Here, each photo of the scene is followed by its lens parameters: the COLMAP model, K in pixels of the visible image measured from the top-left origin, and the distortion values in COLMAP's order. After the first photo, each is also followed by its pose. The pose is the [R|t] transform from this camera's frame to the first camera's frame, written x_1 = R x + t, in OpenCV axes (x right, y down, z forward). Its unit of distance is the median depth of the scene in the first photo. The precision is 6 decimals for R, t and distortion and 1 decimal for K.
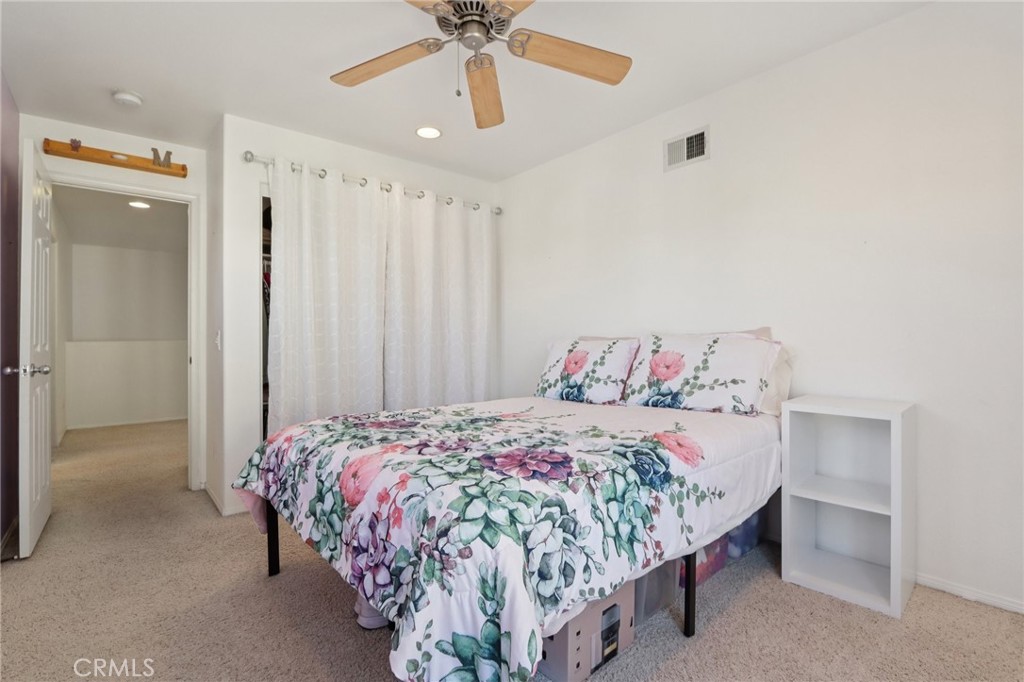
lens RADIAL K [[471.1, 0, 510.5], [0, 471.1, 339.6], [0, 0, 1]] dist [-0.013694, 0.000429]
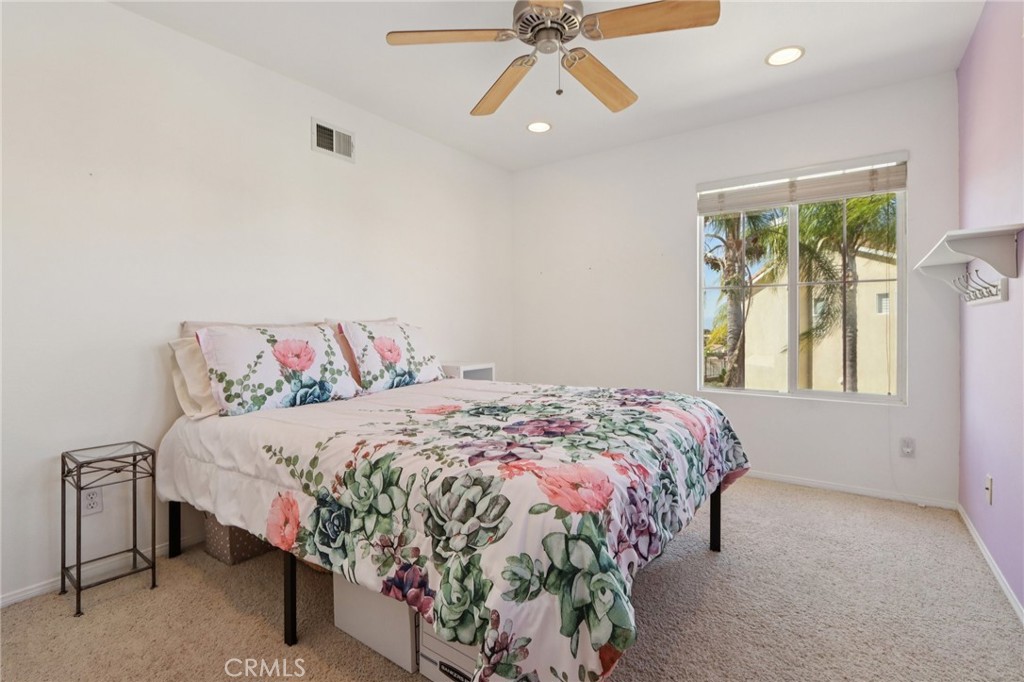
lens RADIAL K [[471.1, 0, 514.6], [0, 471.1, 333.3], [0, 0, 1]] dist [-0.013694, 0.000429]
pose [[-0.237144, 0.001550, 0.971473, -0.695352], [0.010473, 0.999945, 0.000961, 0.016691], [-0.971418, 0.010402, -0.237147, 0.846676]]
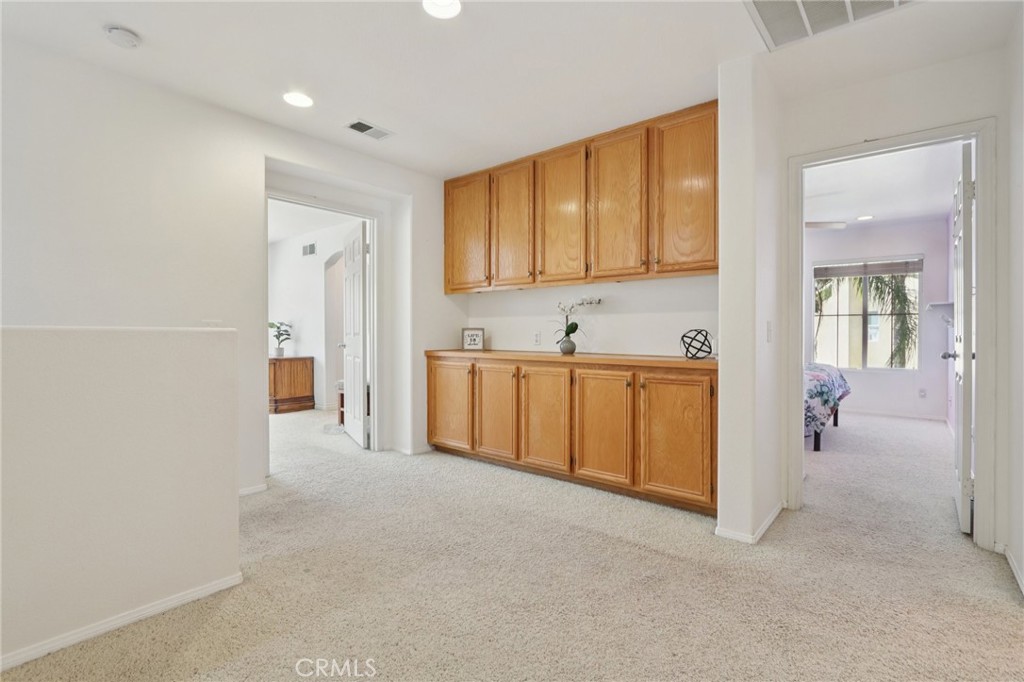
lens RADIAL K [[471.1, 0, 506.9], [0, 471.1, 339.8], [0, 0, 1]] dist [-0.013694, 0.000429]
pose [[-0.155552, 0.001403, 0.987827, -1.406595], [0.003573, 0.999993, -0.000858, 0.020036], [-0.987821, 0.003396, -0.155556, 1.638654]]
